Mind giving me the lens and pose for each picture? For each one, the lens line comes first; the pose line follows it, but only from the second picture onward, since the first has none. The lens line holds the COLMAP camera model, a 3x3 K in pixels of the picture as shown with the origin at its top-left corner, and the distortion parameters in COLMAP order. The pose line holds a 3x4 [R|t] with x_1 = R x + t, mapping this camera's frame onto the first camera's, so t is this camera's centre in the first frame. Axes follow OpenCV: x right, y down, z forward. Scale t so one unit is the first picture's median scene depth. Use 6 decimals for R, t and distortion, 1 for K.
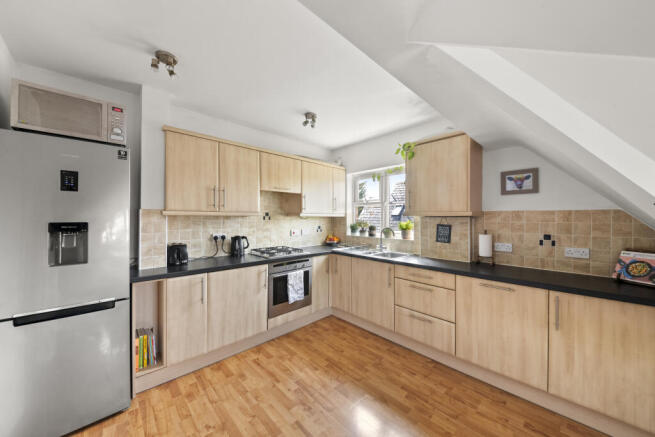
lens RADIAL K [[231.8, 0, 328.3], [0, 231.8, 217.7], [0, 0, 1]] dist [0.004792, -0.005575]
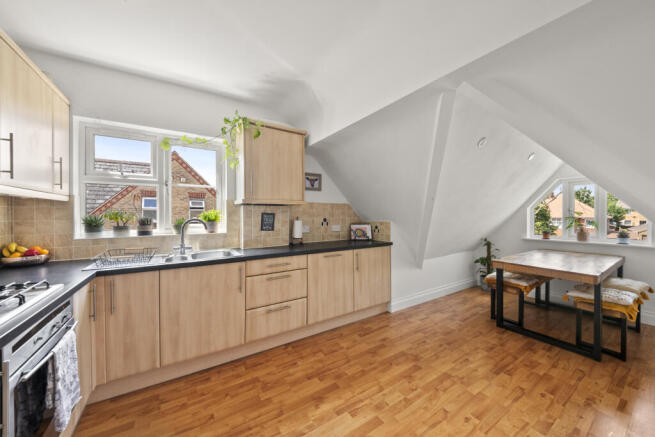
lens RADIAL K [[231.8, 0, 330.9], [0, 231.8, 215.6], [0, 0, 1]] dist [0.004792, -0.005575]
pose [[0.186273, -0.005631, 0.982482, -0.499015], [0.003294, 0.999982, 0.005107, 0.040516], [-0.982493, 0.002285, 0.186288, 0.596094]]
